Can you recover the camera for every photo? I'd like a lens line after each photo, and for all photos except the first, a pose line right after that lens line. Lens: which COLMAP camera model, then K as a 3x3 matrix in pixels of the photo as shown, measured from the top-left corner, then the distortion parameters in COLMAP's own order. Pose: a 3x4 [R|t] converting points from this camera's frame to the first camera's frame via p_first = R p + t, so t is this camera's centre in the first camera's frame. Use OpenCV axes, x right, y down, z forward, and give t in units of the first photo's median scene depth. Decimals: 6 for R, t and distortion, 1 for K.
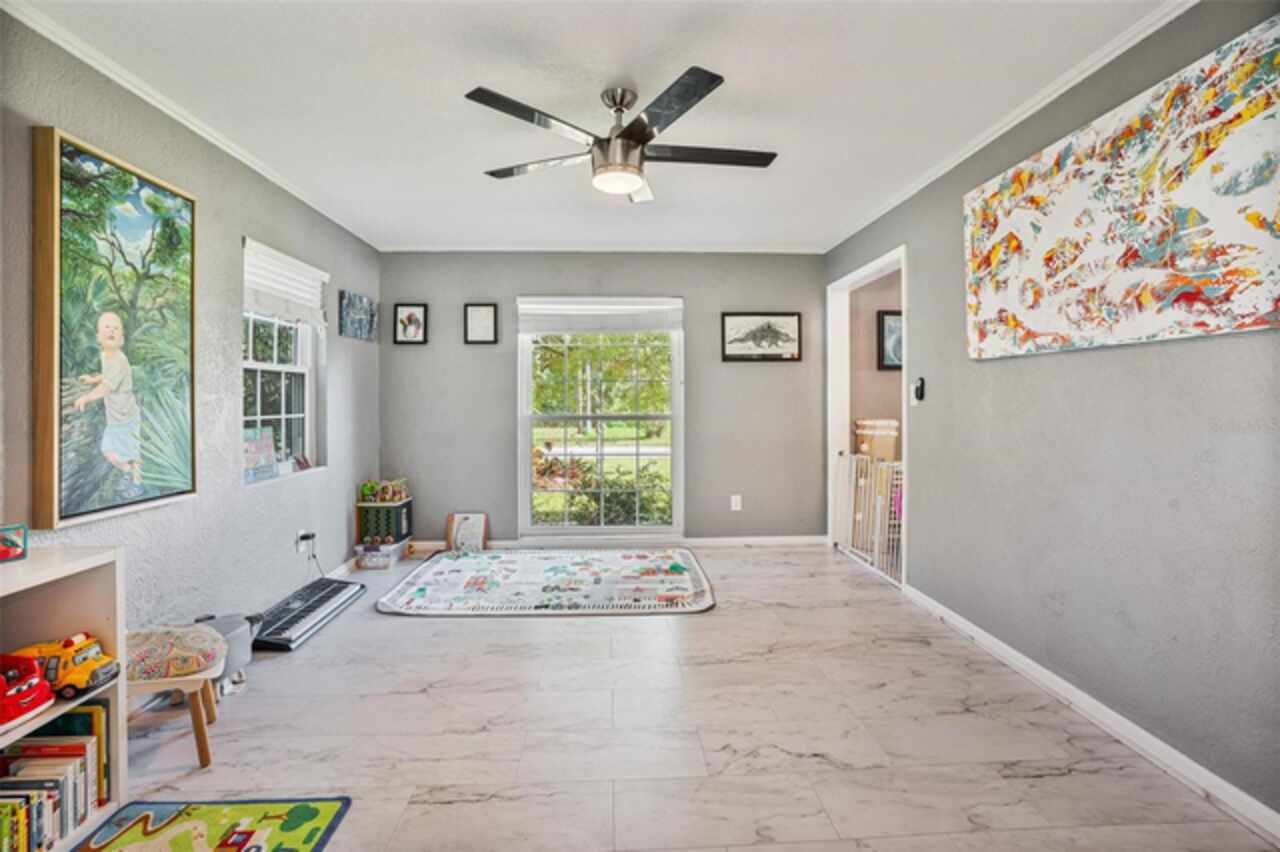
lens RADIAL K [[593.6, 0, 645.7], [0, 593.6, 393.1], [0, 0, 1]] dist [-0.014522, 0.002130]
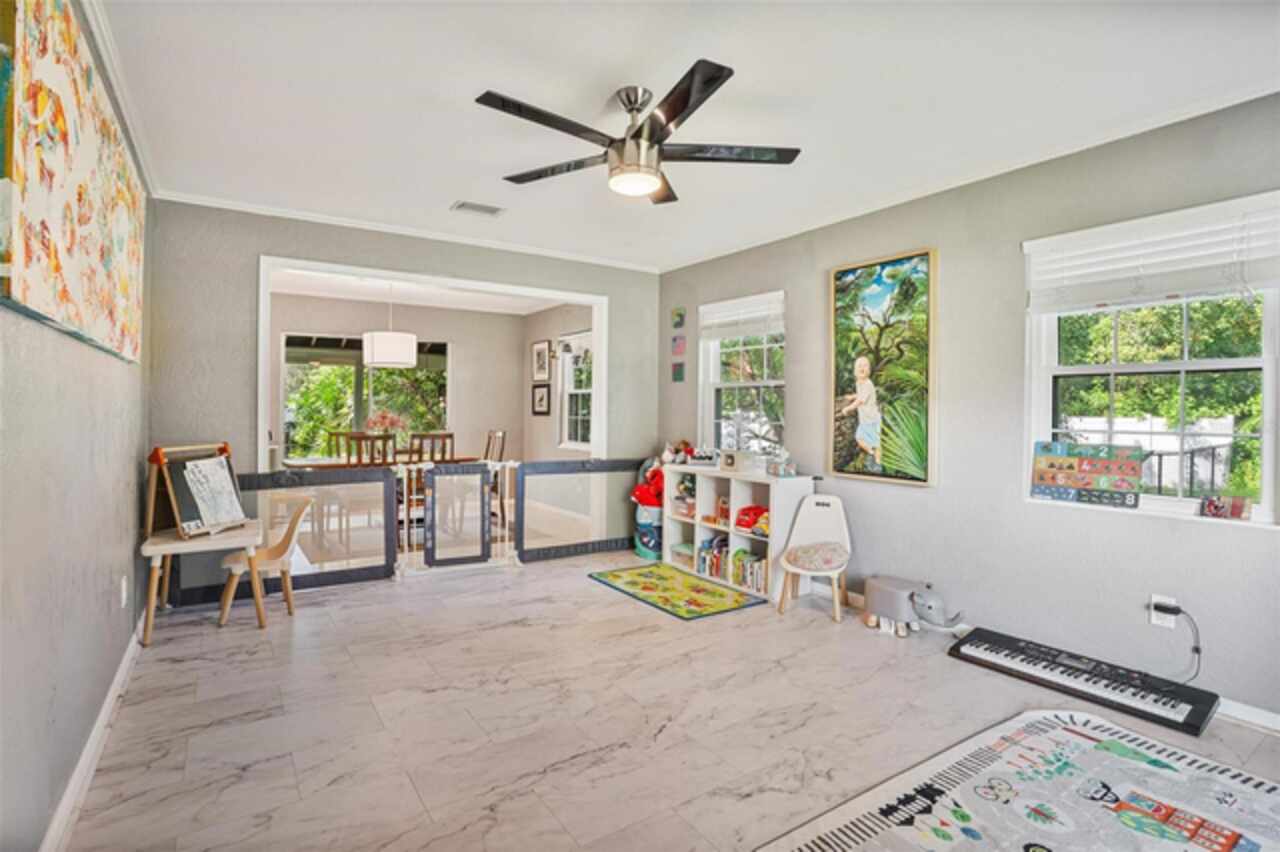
lens RADIAL K [[593.6, 0, 615.7], [0, 593.6, 407.1], [0, 0, 1]] dist [-0.014522, 0.002130]
pose [[-0.864916, -0.007498, -0.501861, 0.519268], [-0.000156, 0.999892, -0.014669, 0.029651], [0.501917, -0.012609, -0.864824, 2.021564]]
